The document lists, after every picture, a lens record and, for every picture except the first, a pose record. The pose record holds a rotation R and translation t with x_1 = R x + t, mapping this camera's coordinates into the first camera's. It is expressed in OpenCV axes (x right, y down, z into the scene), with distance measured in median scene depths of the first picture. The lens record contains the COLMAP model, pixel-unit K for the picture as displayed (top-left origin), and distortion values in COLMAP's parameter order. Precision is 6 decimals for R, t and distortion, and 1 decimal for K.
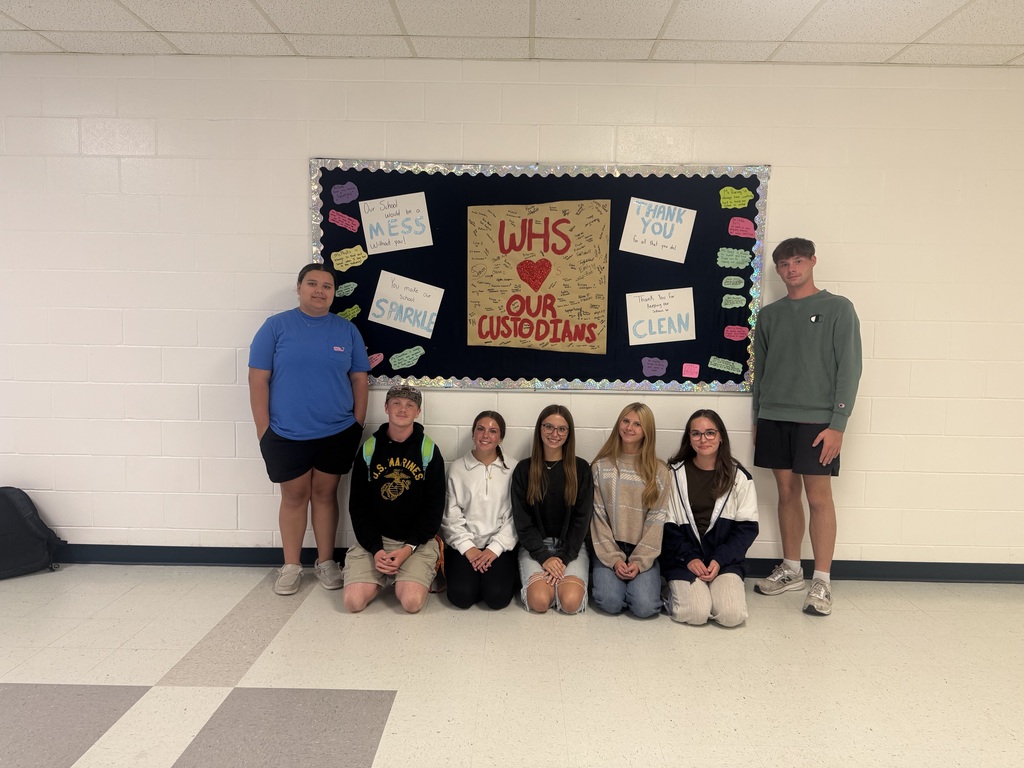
lens RADIAL K [[717.3, 0, 518.2], [0, 717.3, 390.5], [0, 0, 1]] dist [0.053995, -0.012098]
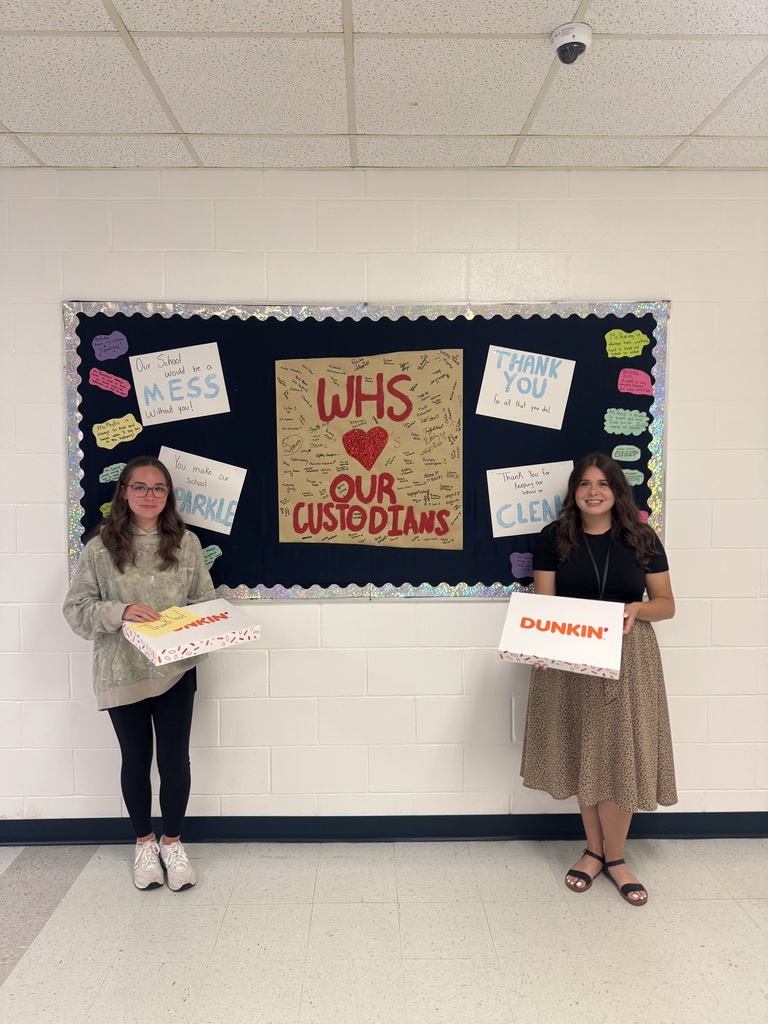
lens RADIAL K [[717.3, 0, 382.2], [0, 717.3, 506.9], [0, 0, 1]] dist [0.053995, -0.012098]
pose [[0.999403, -0.022883, 0.025904, 0.019111], [0.023902, 0.998925, -0.039731, -0.069162], [-0.024967, 0.040326, 0.998875, 0.247033]]
